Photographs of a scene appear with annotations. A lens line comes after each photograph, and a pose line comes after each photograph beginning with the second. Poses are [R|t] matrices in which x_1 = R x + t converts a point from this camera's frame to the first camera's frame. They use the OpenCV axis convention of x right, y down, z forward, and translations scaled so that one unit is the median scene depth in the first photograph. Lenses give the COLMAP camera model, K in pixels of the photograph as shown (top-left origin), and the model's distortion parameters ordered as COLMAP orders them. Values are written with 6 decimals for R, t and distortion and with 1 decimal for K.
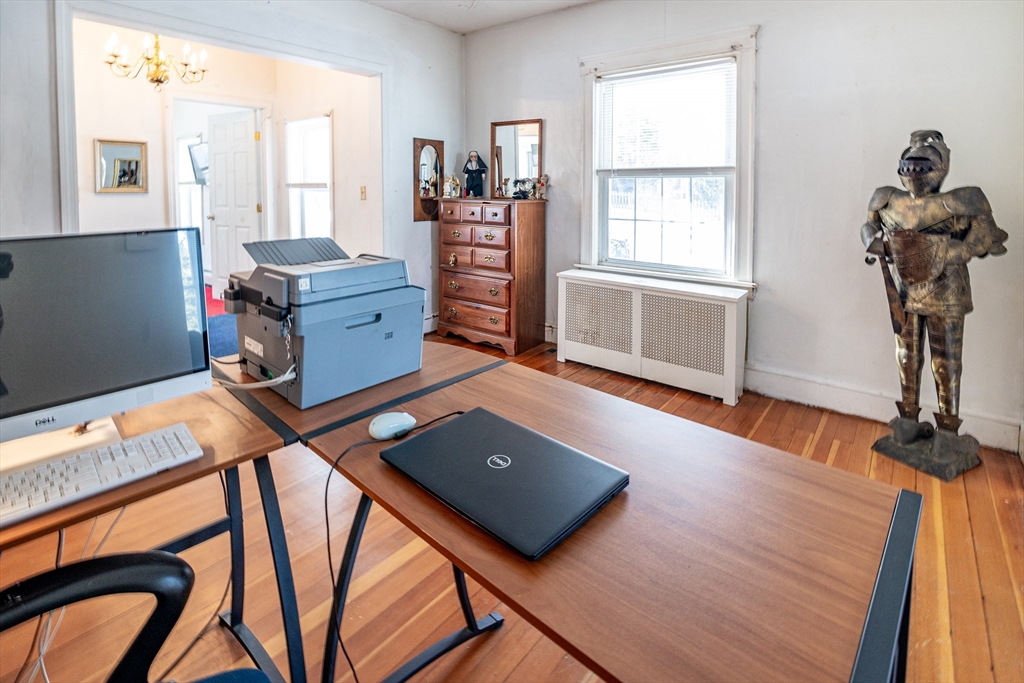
lens RADIAL K [[479.8, 0, 512.0], [0, 479.8, 341.5], [0, 0, 1]] dist [-0.003480, 0.000035]
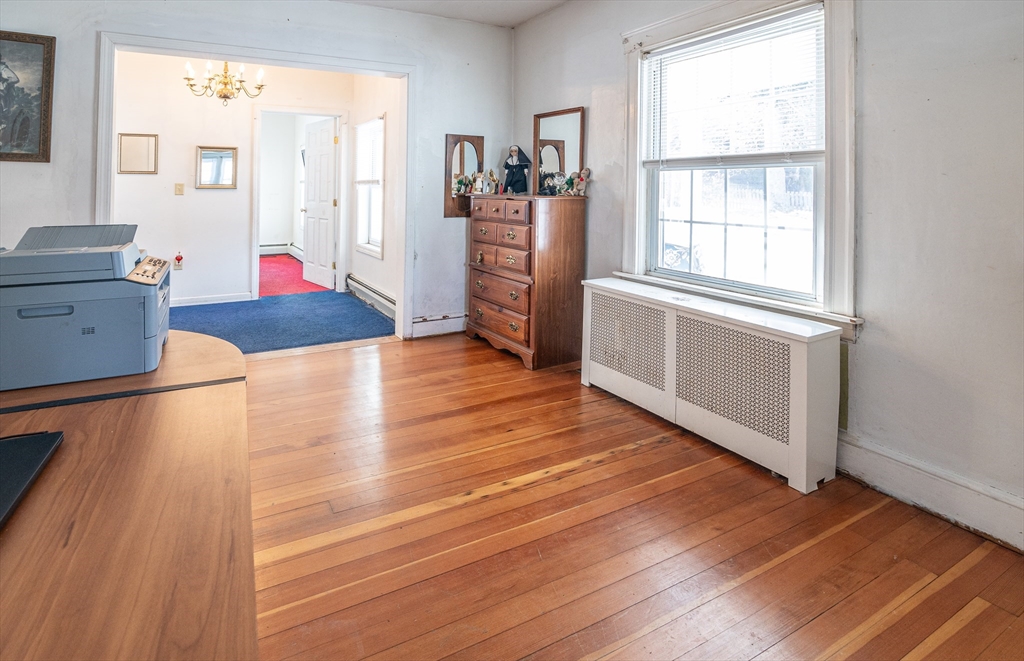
lens RADIAL K [[469.2, 0, 512.0], [0, 469.2, 297.4], [0, 0, 1]] dist [-0.002311, -0.000524]
pose [[0.907900, 0.091295, -0.409124, 0.322128], [-0.125921, 0.990317, -0.058448, -0.048361], [0.399826, 0.104582, 0.910605, 0.193769]]
